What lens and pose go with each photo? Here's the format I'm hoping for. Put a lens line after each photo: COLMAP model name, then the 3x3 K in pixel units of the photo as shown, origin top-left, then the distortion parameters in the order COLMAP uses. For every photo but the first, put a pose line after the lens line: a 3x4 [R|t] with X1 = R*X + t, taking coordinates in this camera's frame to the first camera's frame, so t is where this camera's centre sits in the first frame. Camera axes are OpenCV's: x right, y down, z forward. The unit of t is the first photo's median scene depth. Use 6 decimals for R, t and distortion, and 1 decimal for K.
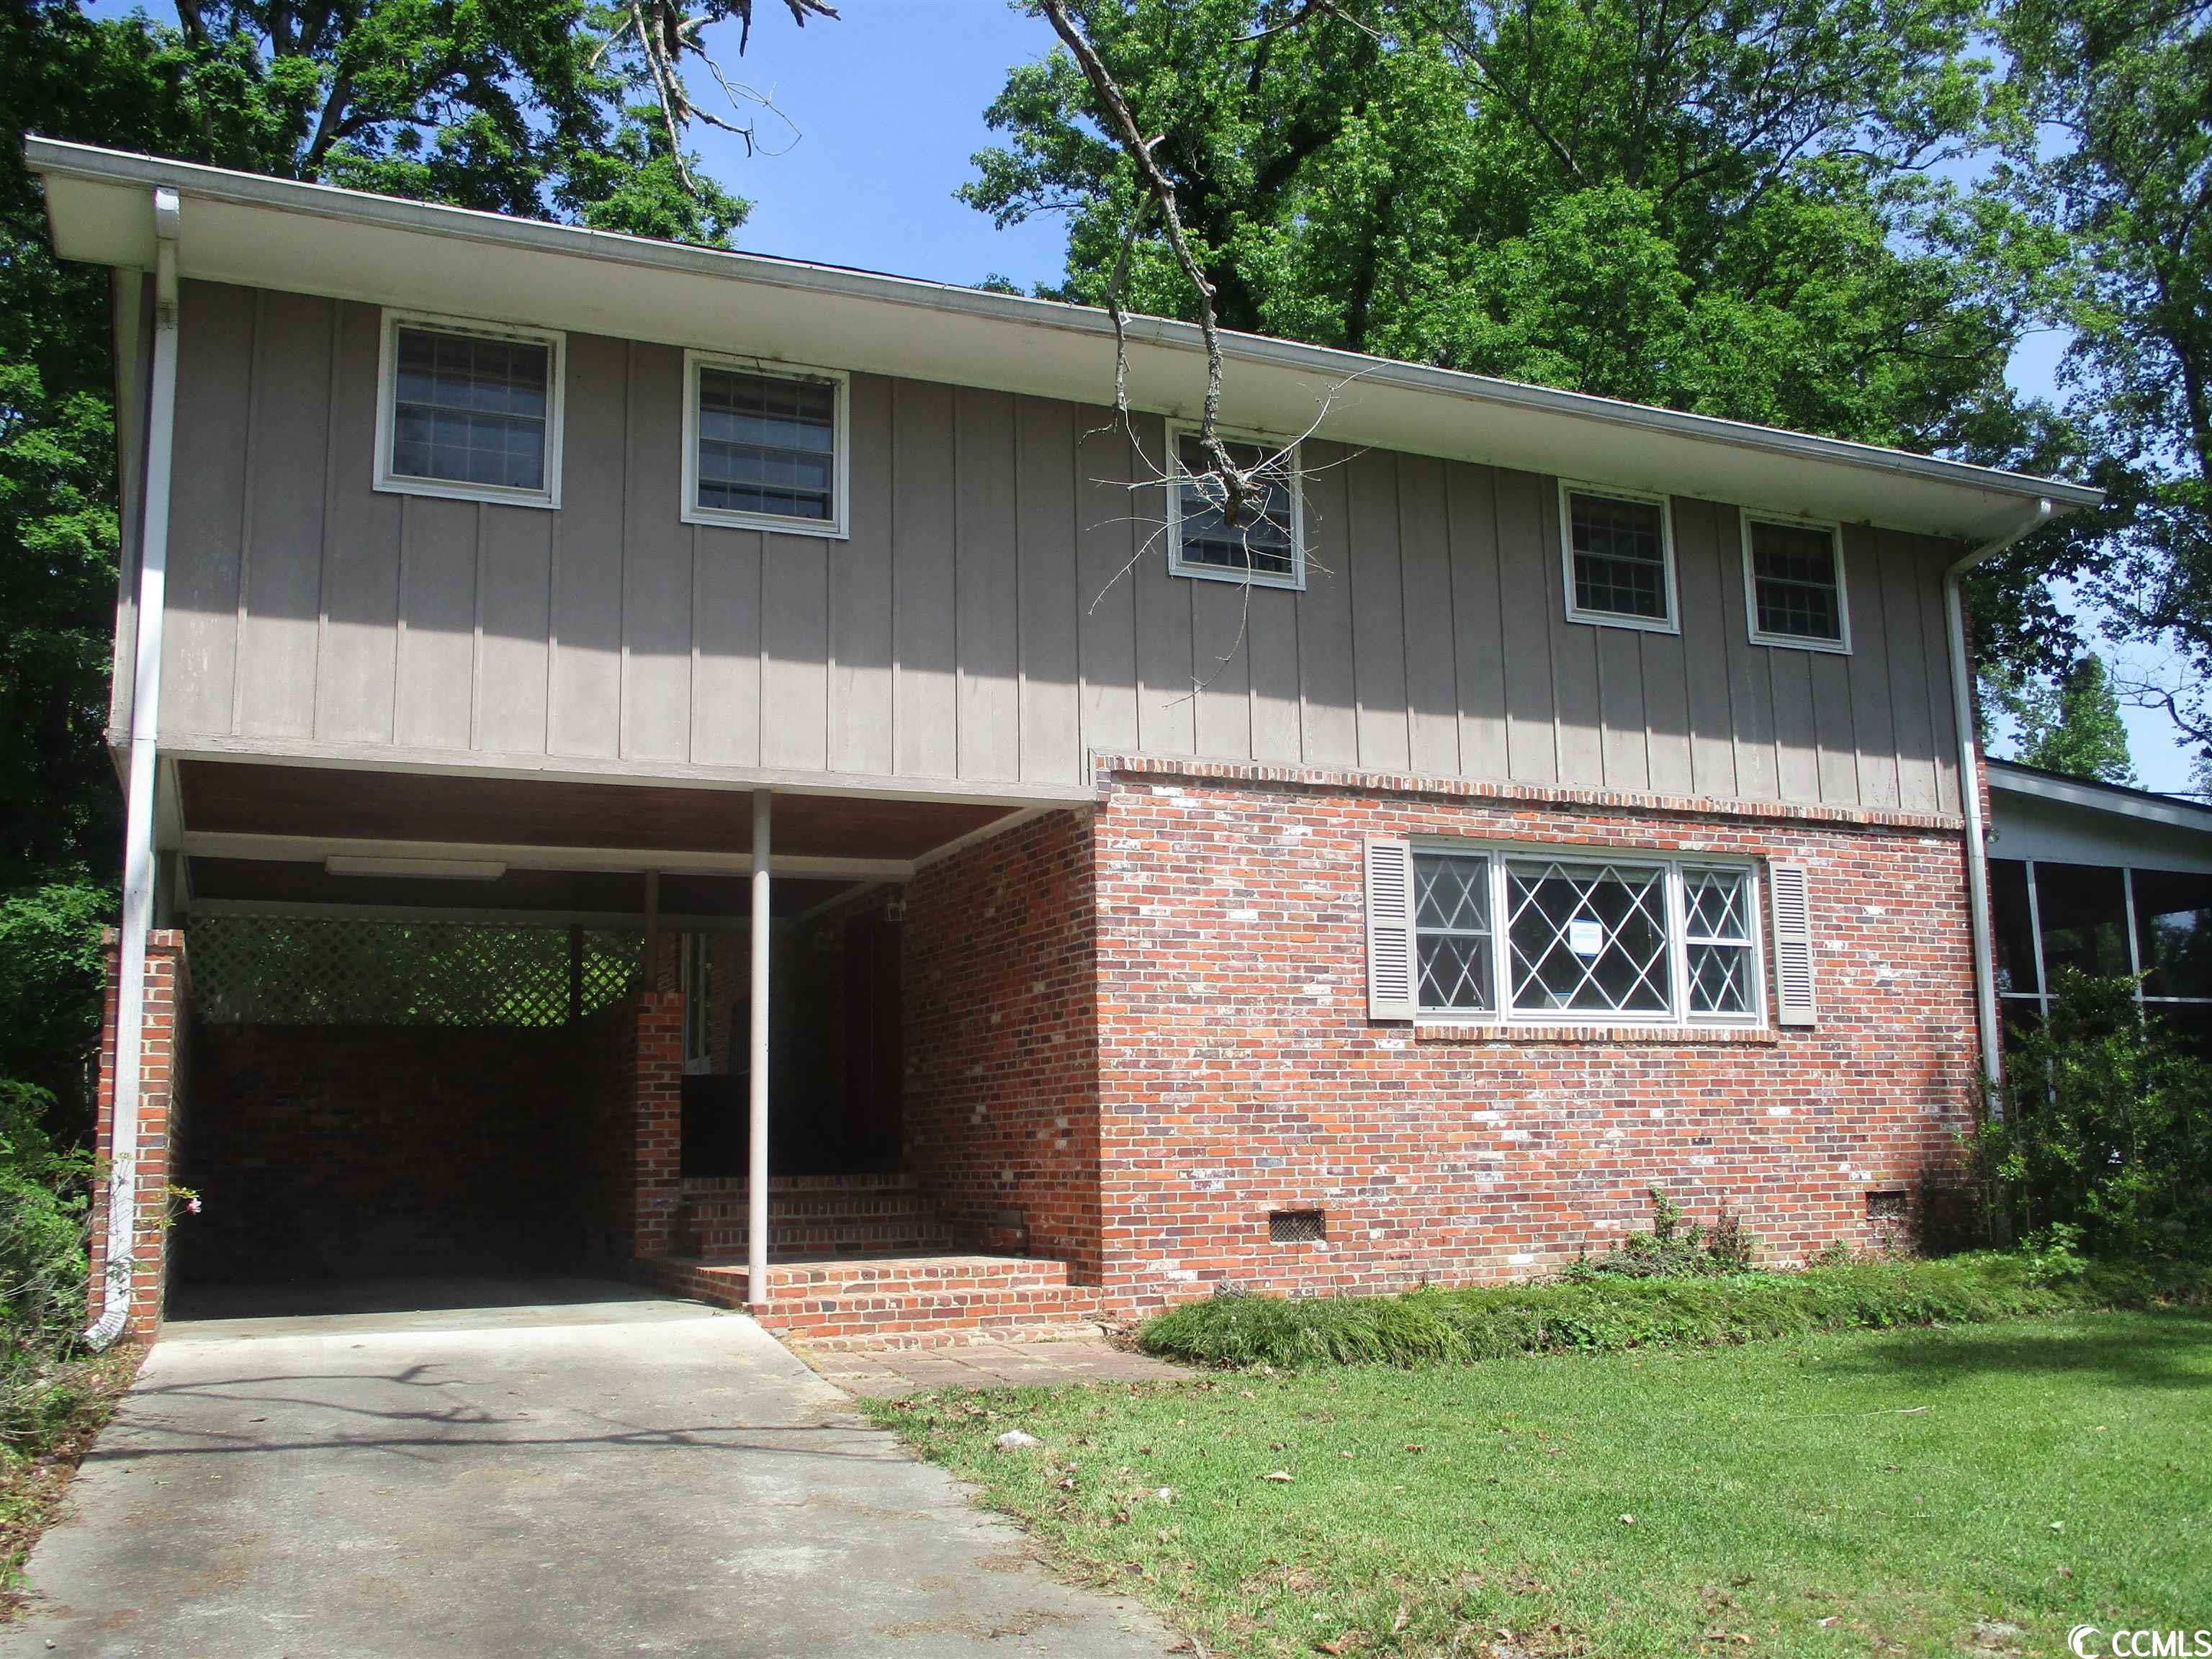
lens RADIAL K [[1940.5, 0, 1117.6], [0, 1940.5, 859.5], [0, 0, 1]] dist [-0.039028, -0.005500]
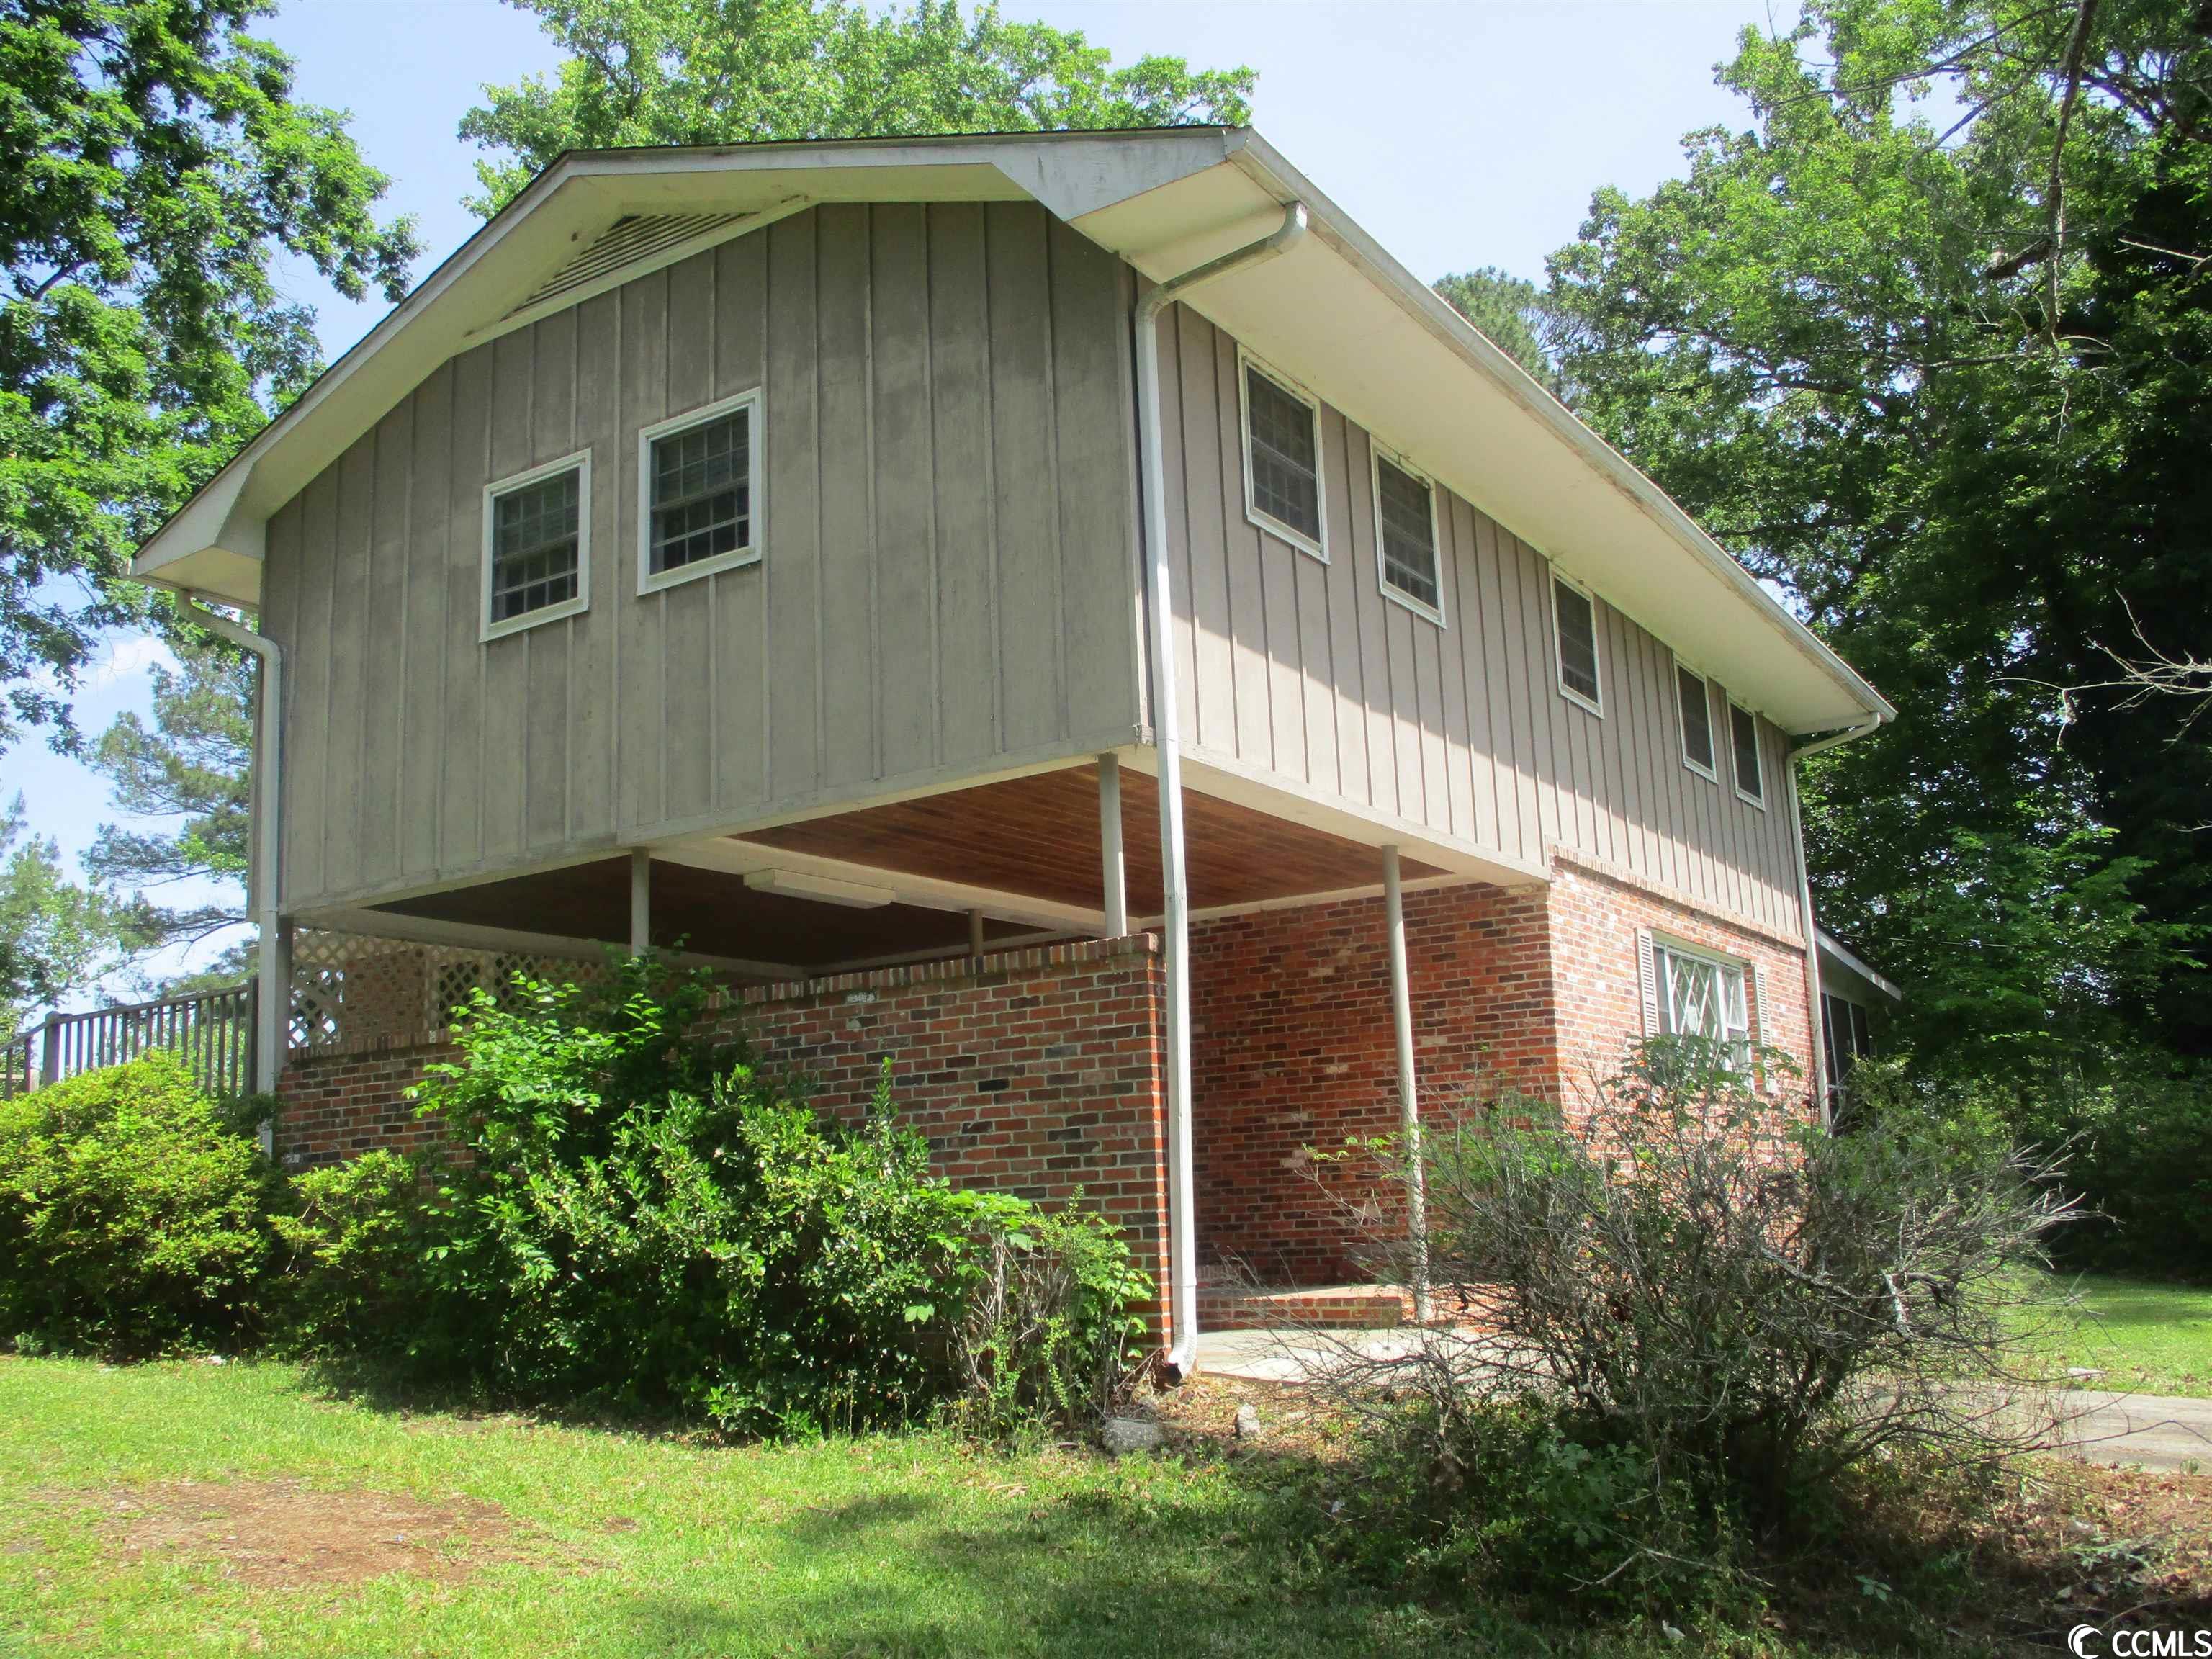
lens RADIAL K [[1940.5, 0, 1117.6], [0, 1940.5, 859.5], [0, 0, 1]] dist [-0.039028, -0.005500]
pose [[0.832344, 0.087193, 0.547358, -0.834658], [-0.061293, 0.995972, -0.065451, 0.046030], [-0.550860, 0.020929, 0.834335, 0.172914]]
